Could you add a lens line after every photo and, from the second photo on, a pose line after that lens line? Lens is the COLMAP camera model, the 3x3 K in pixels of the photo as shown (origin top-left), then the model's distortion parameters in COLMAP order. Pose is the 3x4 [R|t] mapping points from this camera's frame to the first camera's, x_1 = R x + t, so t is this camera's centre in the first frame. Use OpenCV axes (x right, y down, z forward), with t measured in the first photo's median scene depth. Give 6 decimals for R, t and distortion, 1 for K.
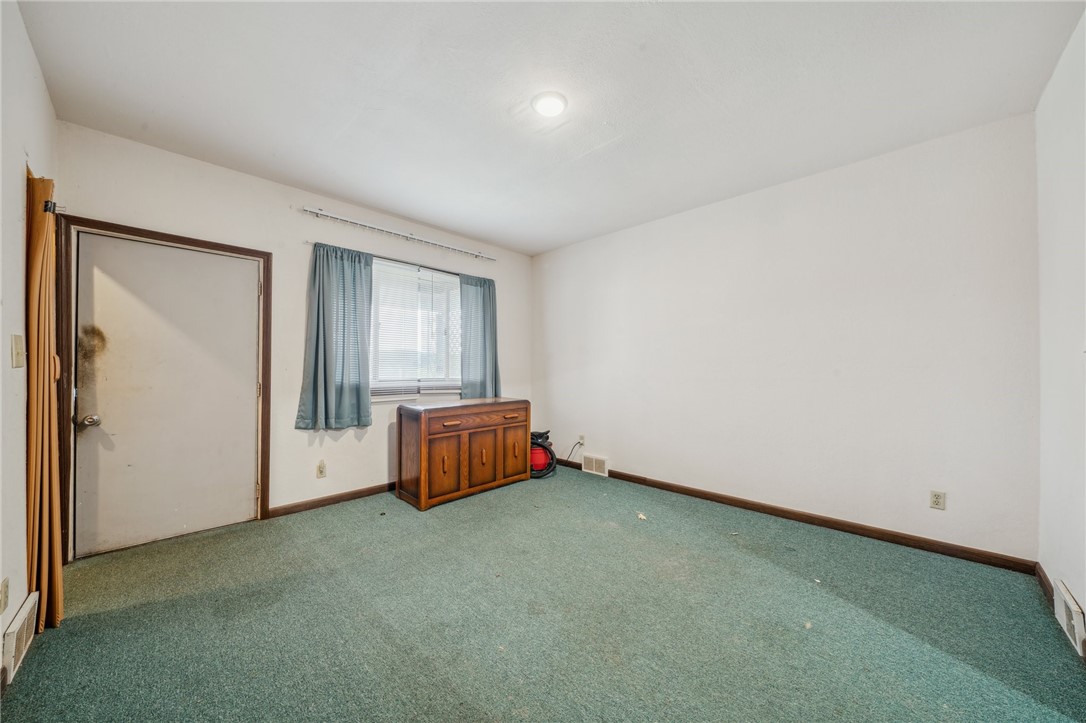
lens RADIAL K [[378.6, 0, 549.1], [0, 378.6, 365.7], [0, 0, 1]] dist [-0.006530, -0.000080]
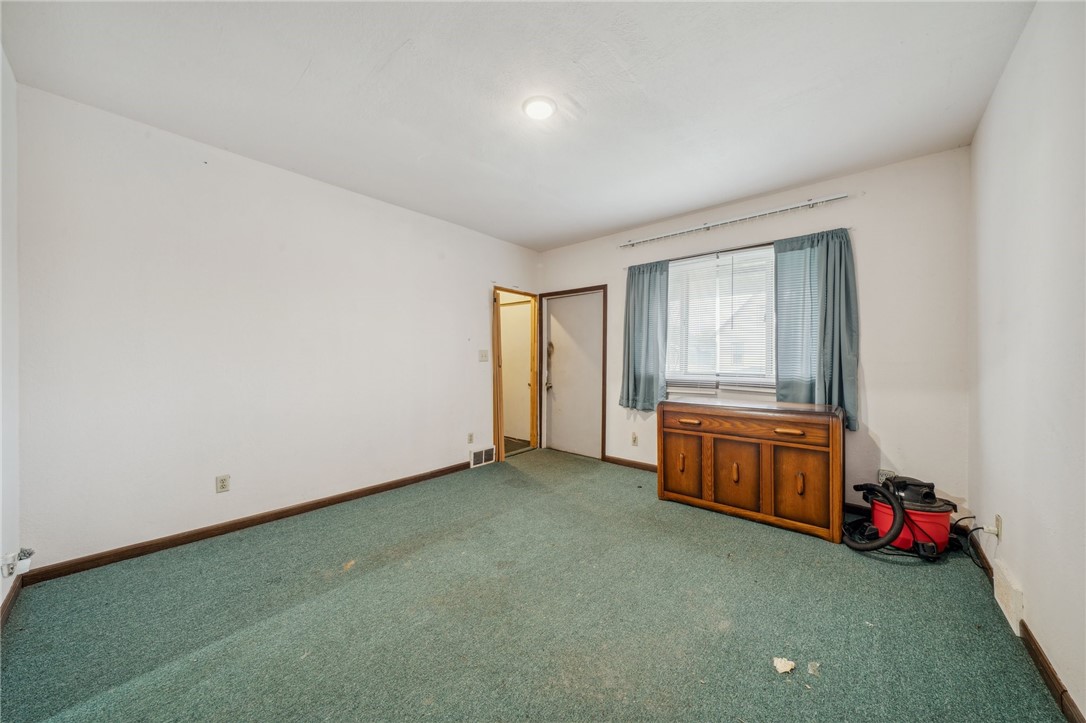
lens RADIAL K [[378.6, 0, 549.1], [0, 378.6, 365.7], [0, 0, 1]] dist [-0.006530, -0.000080]
pose [[0.044489, 0.011224, -0.998947, 0.649638], [0.006808, 0.999910, 0.011539, 0.002555], [0.998987, -0.007314, 0.044409, 0.613526]]
